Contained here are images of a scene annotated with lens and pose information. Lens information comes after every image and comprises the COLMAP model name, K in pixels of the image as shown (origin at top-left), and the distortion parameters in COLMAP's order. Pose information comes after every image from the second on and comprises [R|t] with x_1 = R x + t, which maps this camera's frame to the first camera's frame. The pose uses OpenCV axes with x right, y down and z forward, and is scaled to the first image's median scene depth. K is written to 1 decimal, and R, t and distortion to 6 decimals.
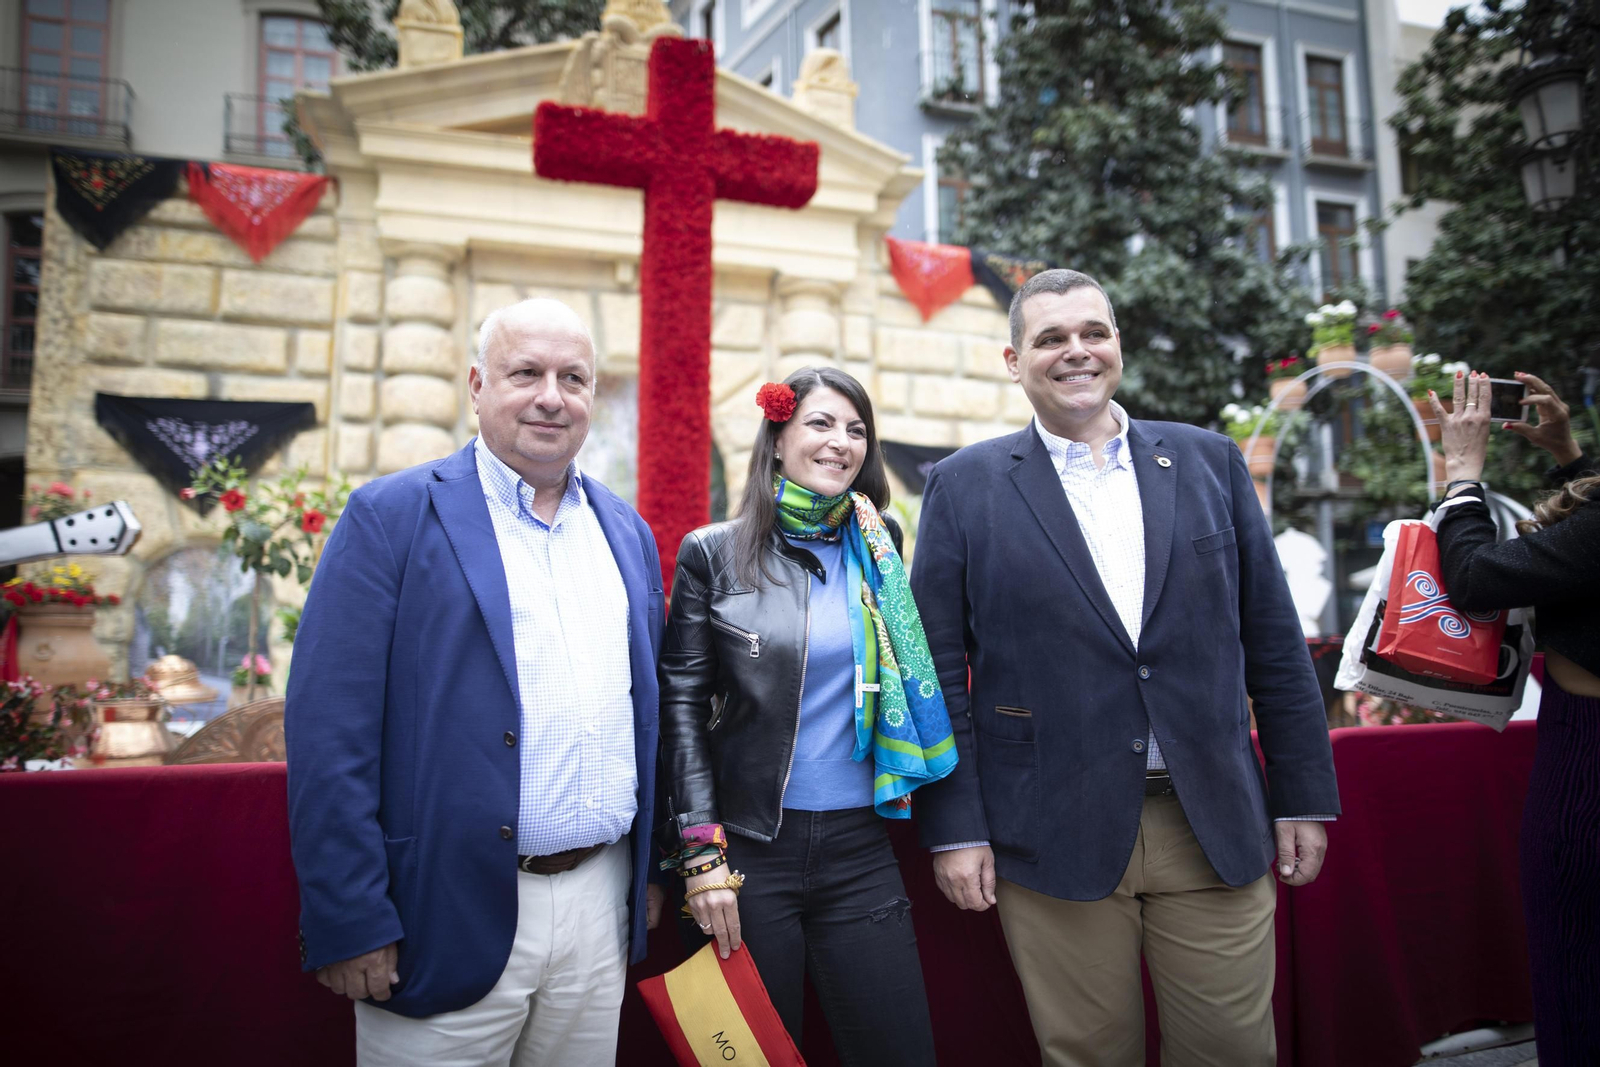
lens RADIAL K [[1137.8, 0, 800.0], [0, 1137.8, 533.5], [0, 0, 1]] dist [-0.055592, 0.041876]
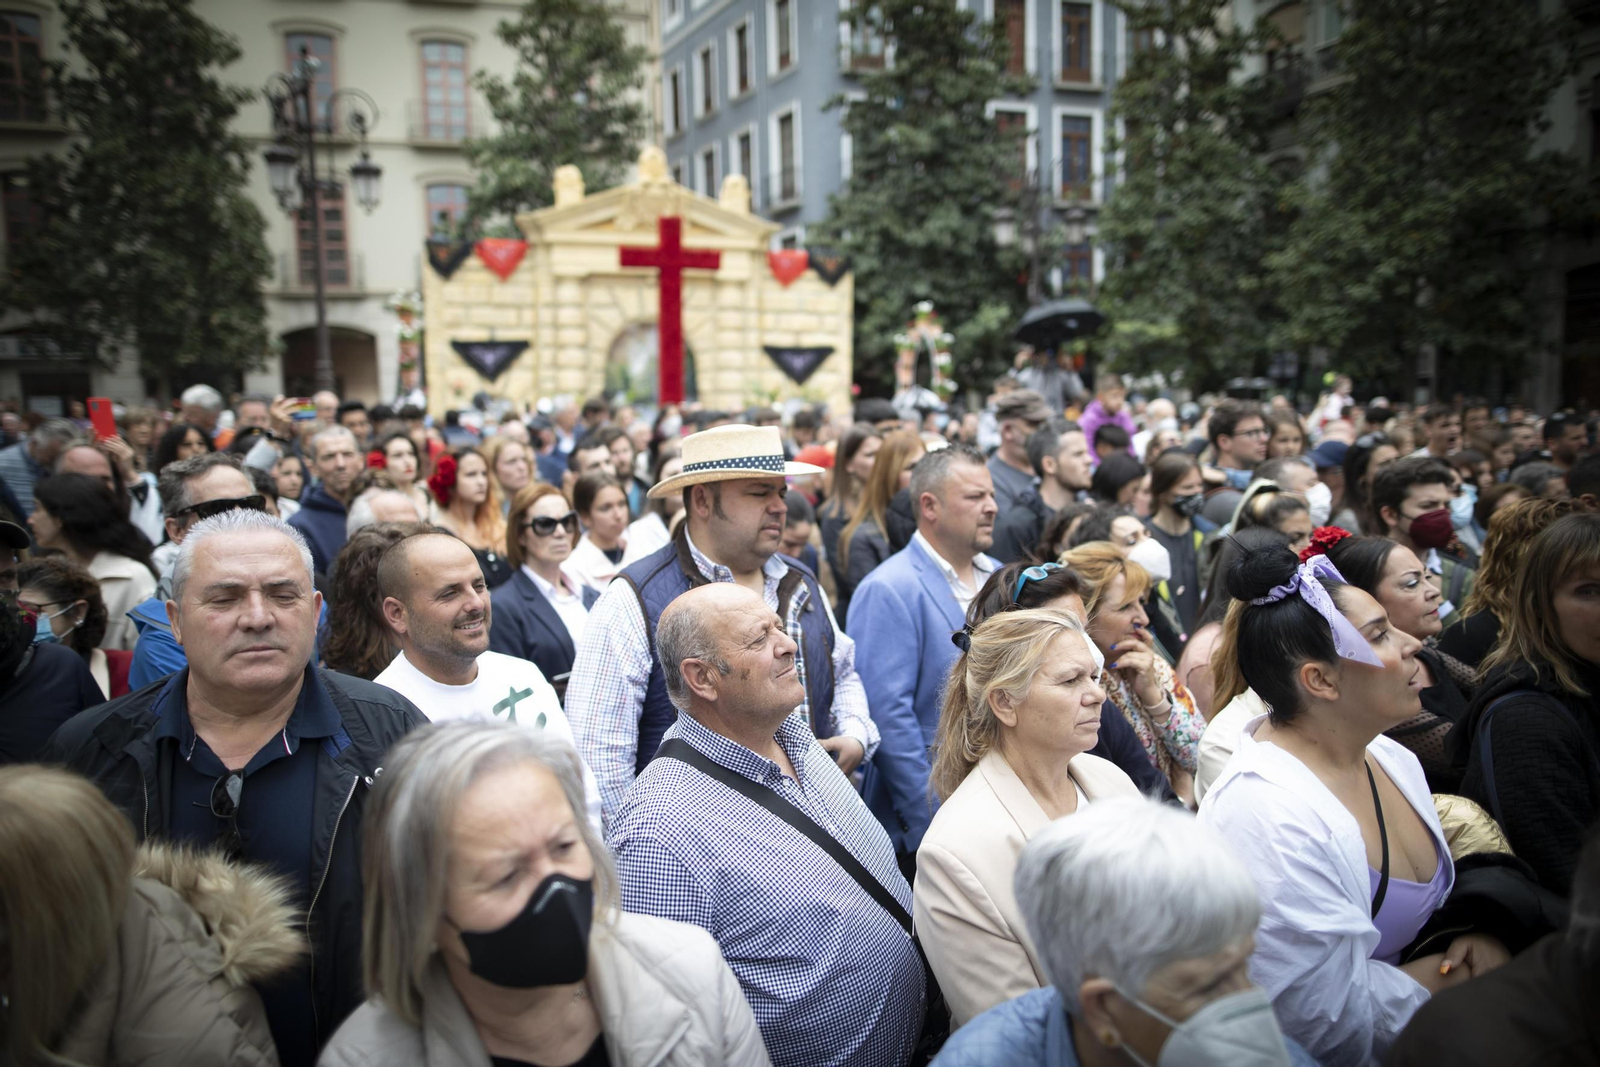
lens RADIAL K [[1156.0, 0, 800.2], [0, 1156.0, 521.6], [0, 0, 1]] dist [-0.073629, 0.066620]
pose [[0.999522, 0.001951, -0.030868, 0.248105], [0.003951, 0.981775, 0.190006, -0.196387], [0.030676, -0.190037, 0.981297, -1.552358]]
